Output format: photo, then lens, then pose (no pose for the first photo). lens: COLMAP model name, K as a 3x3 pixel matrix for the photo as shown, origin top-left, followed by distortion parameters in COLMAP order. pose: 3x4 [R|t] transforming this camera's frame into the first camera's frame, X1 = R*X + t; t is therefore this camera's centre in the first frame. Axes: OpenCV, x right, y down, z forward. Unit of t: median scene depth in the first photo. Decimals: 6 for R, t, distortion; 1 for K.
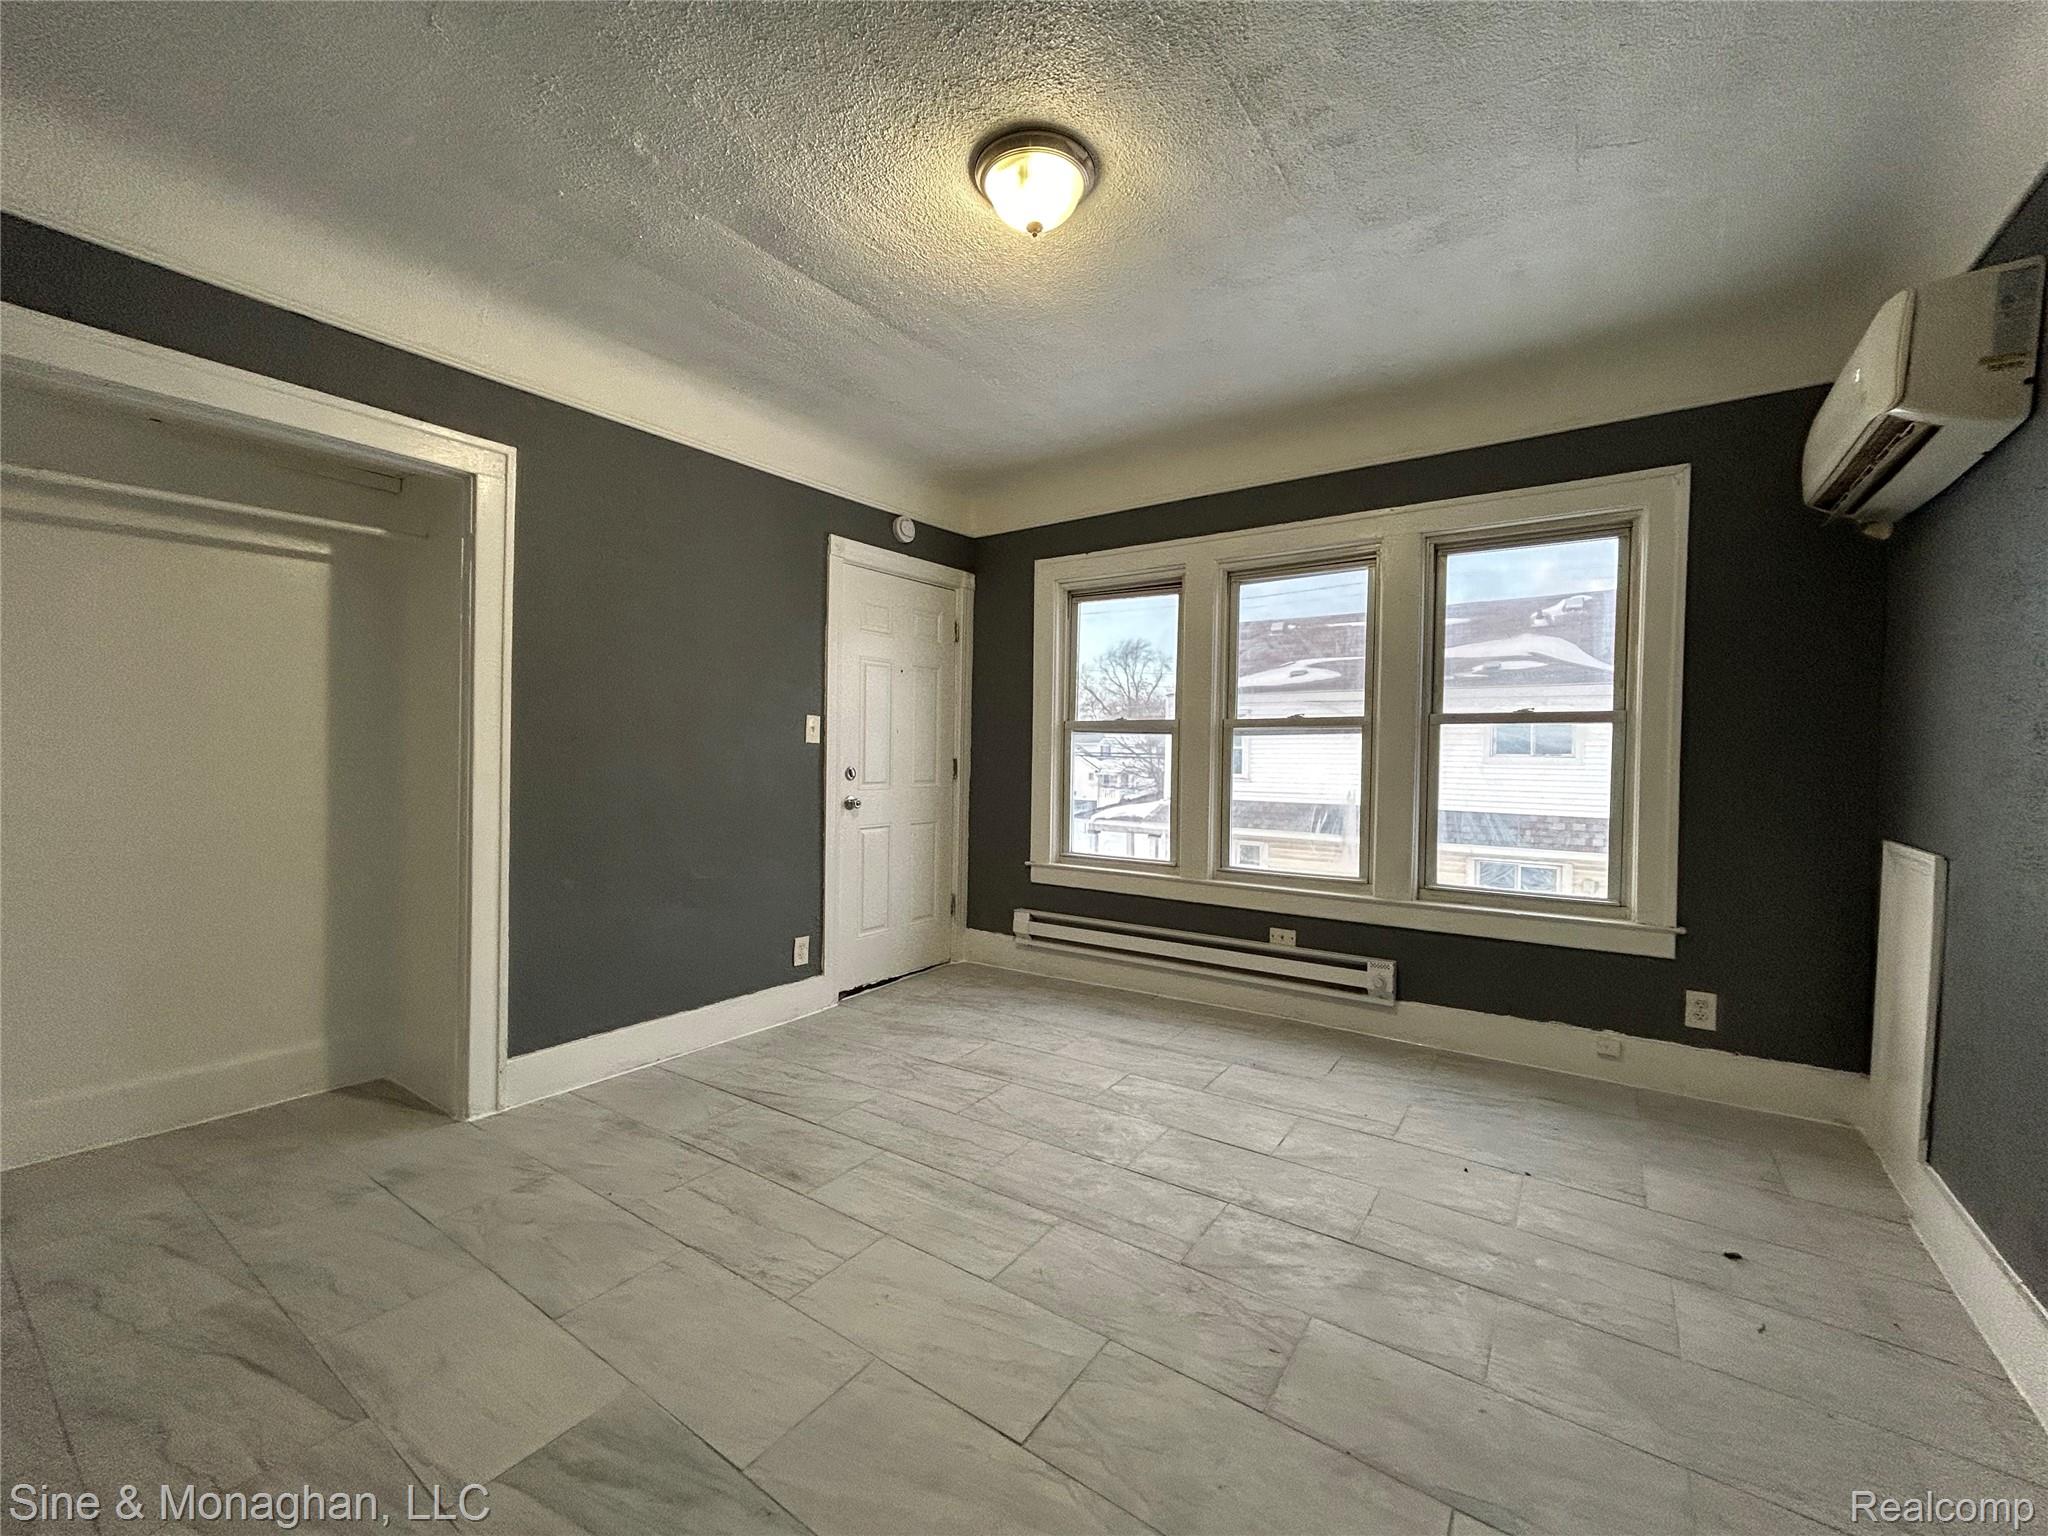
lens RADIAL K [[830.0, 0, 1024.0], [0, 830.0, 768.0], [0, 0, 1]] dist [0.001487, 0.000184]
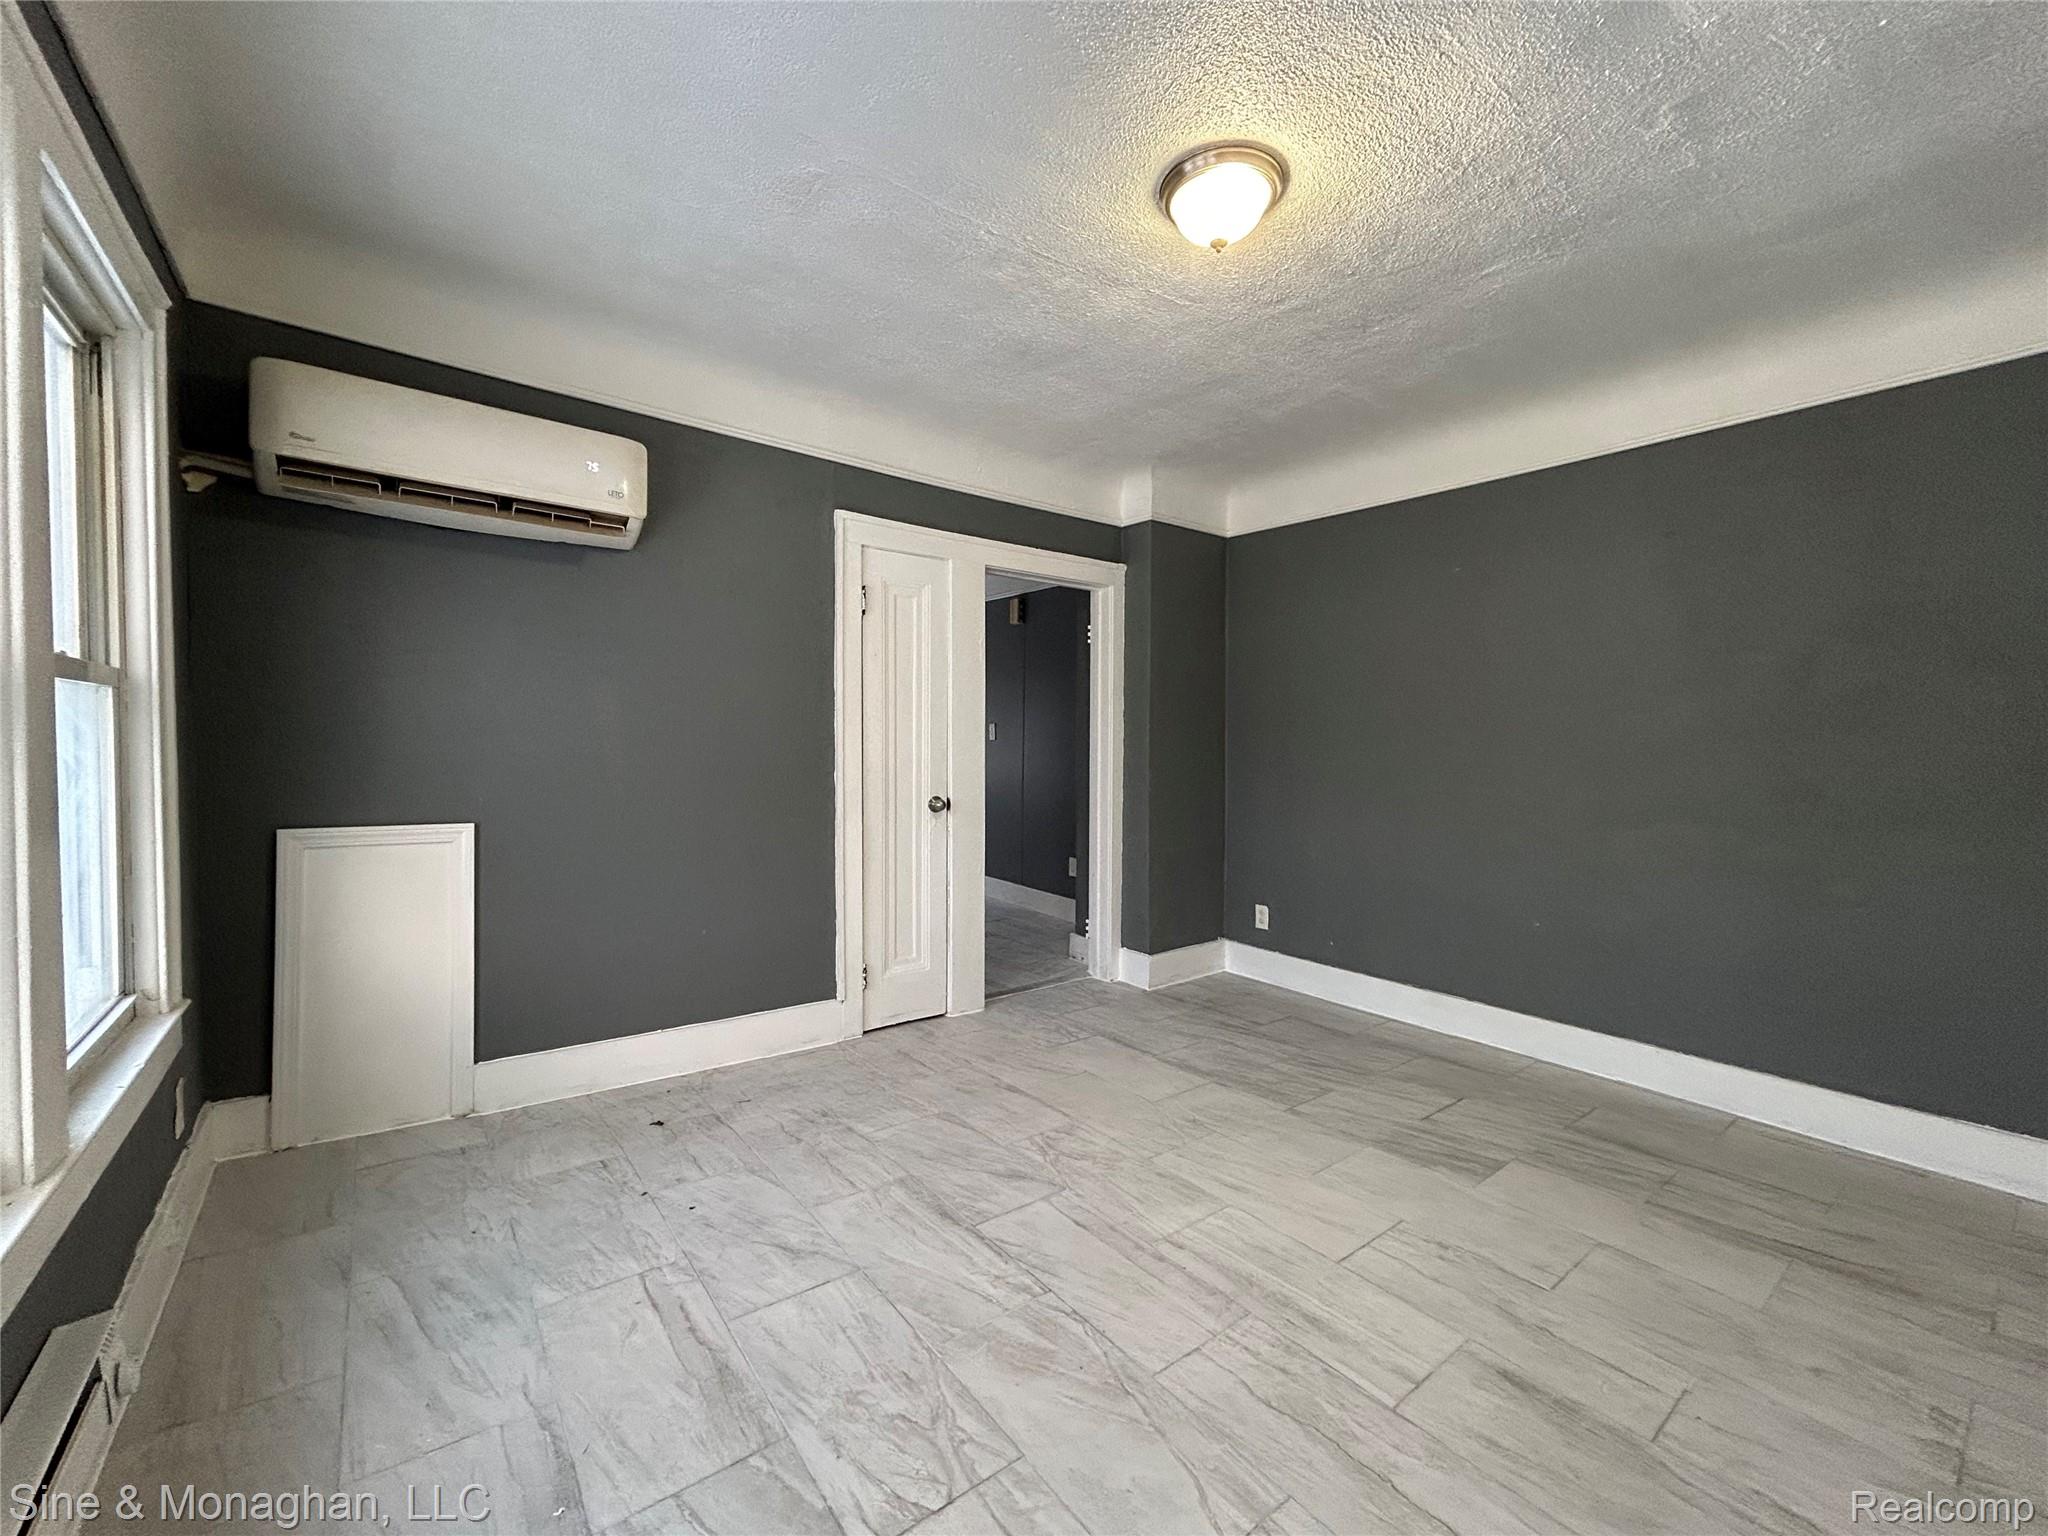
lens RADIAL K [[830.0, 0, 1024.0], [0, 830.0, 768.0], [0, 0, 1]] dist [0.001487, 0.000184]
pose [[-0.953816, -0.034878, 0.298359, -0.065921], [-0.020809, 0.998522, 0.050203, -0.047844], [-0.299669, 0.041676, -0.953133, 1.570368]]
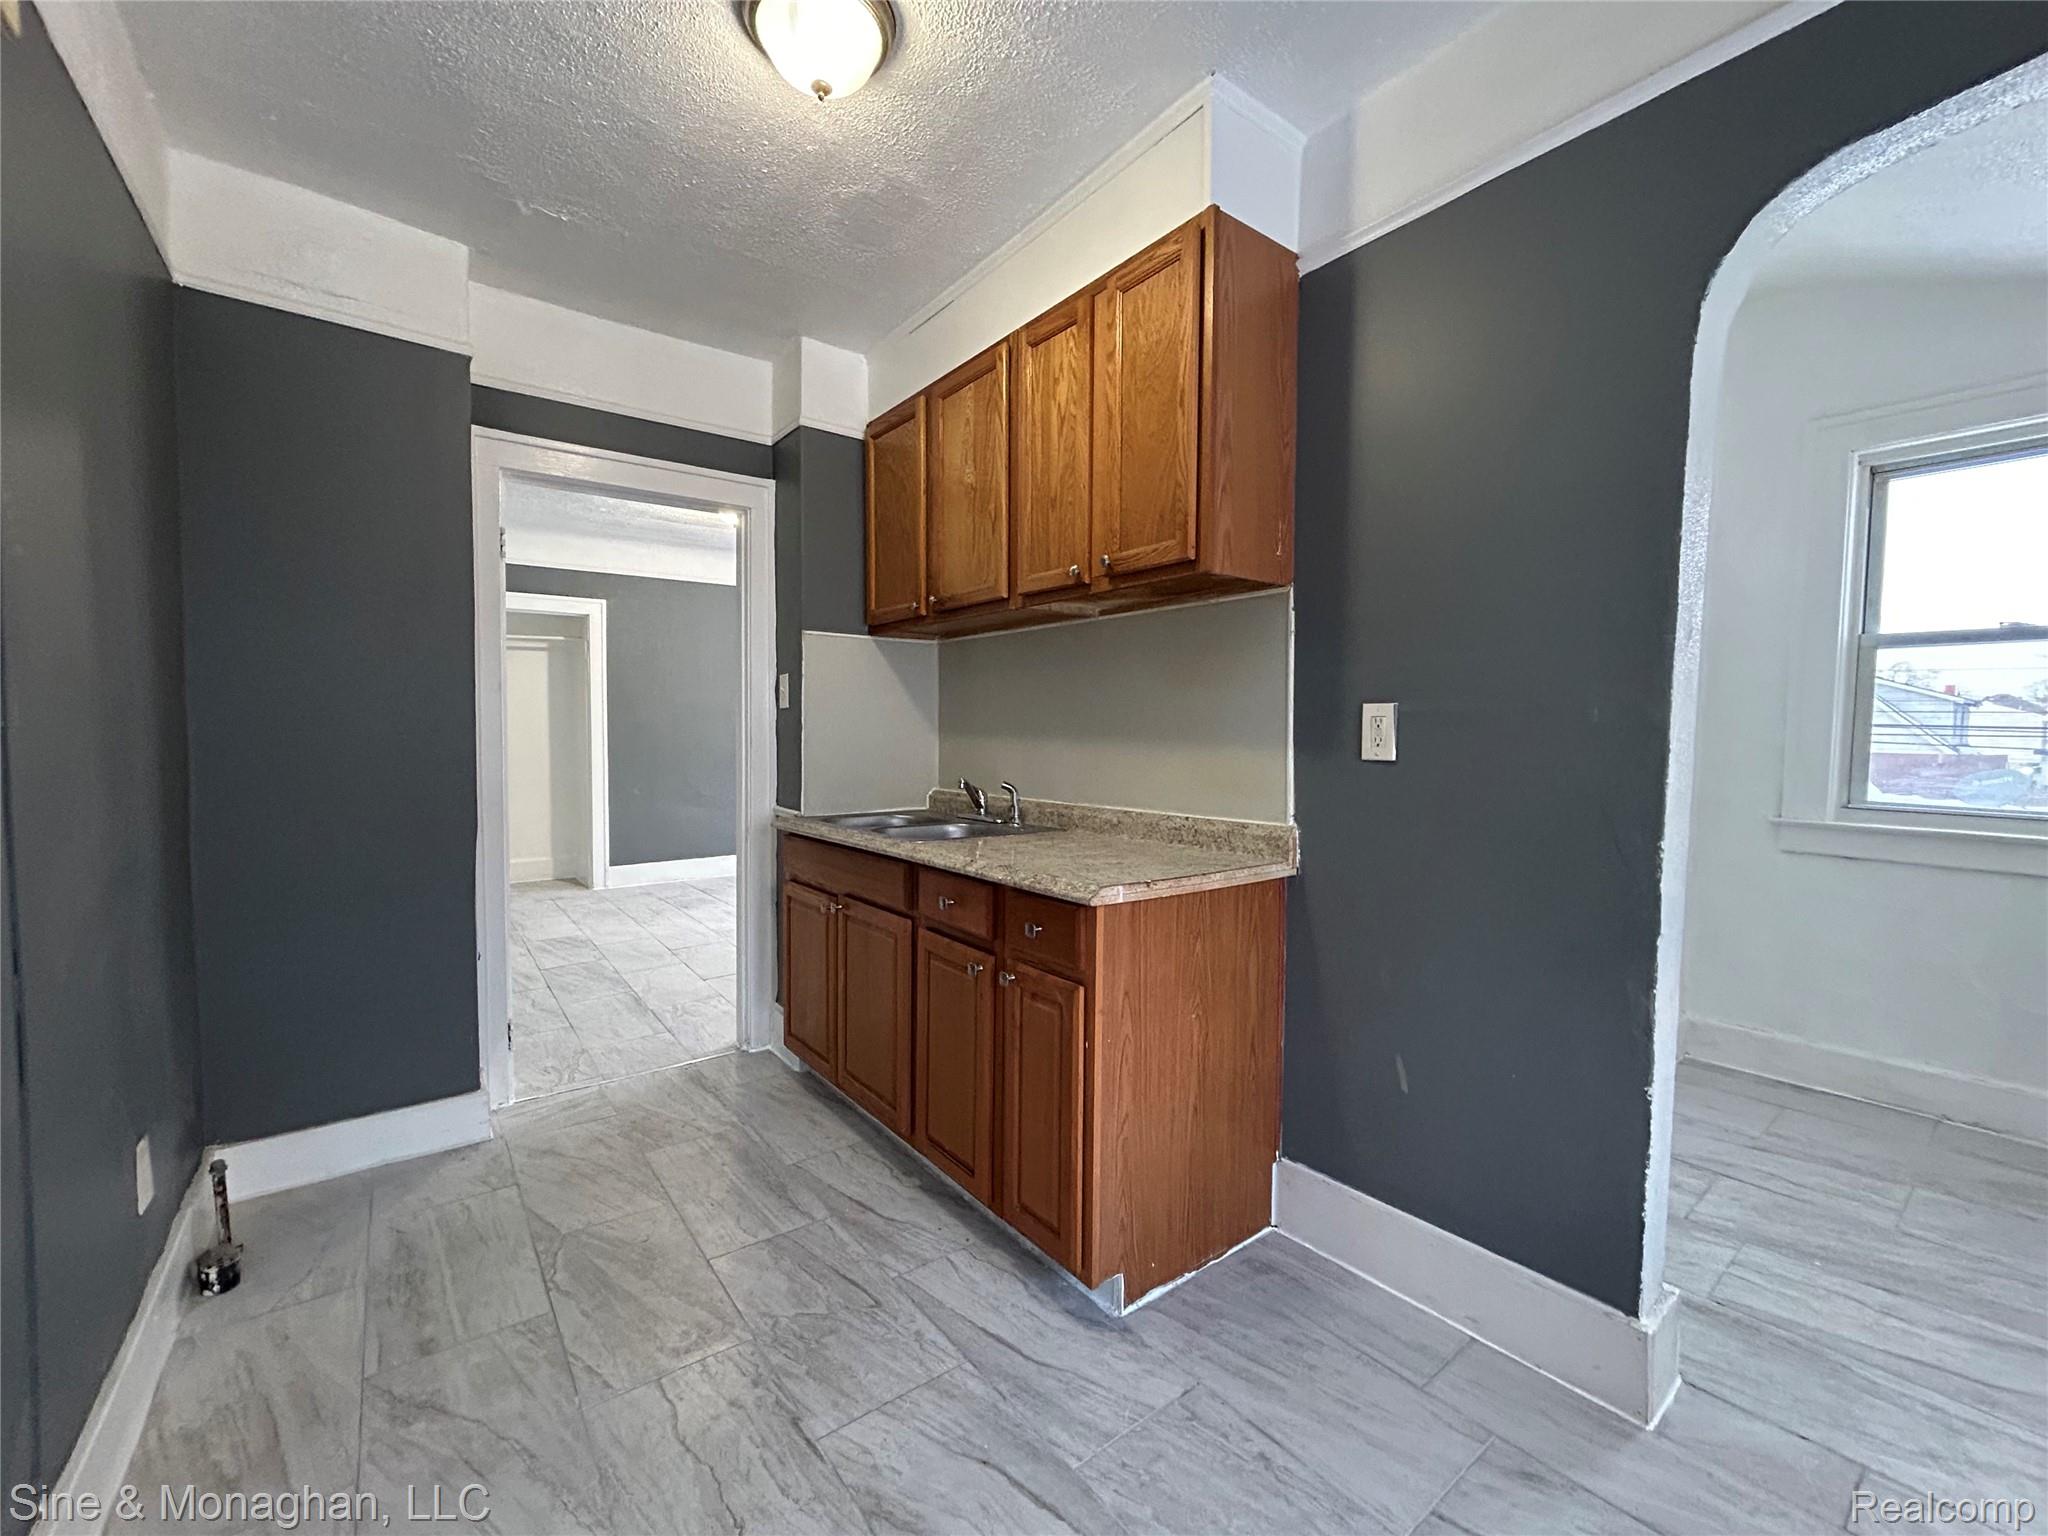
lens RADIAL K [[830.0, 0, 1024.0], [0, 830.0, 768.0], [0, 0, 1]] dist [0.001487, 0.000184]
pose [[0.952575, 0.010132, -0.304134, 1.232231], [0.000164, 0.999428, 0.033810, 0.001595], [0.304303, -0.032256, 0.952029, -0.875122]]
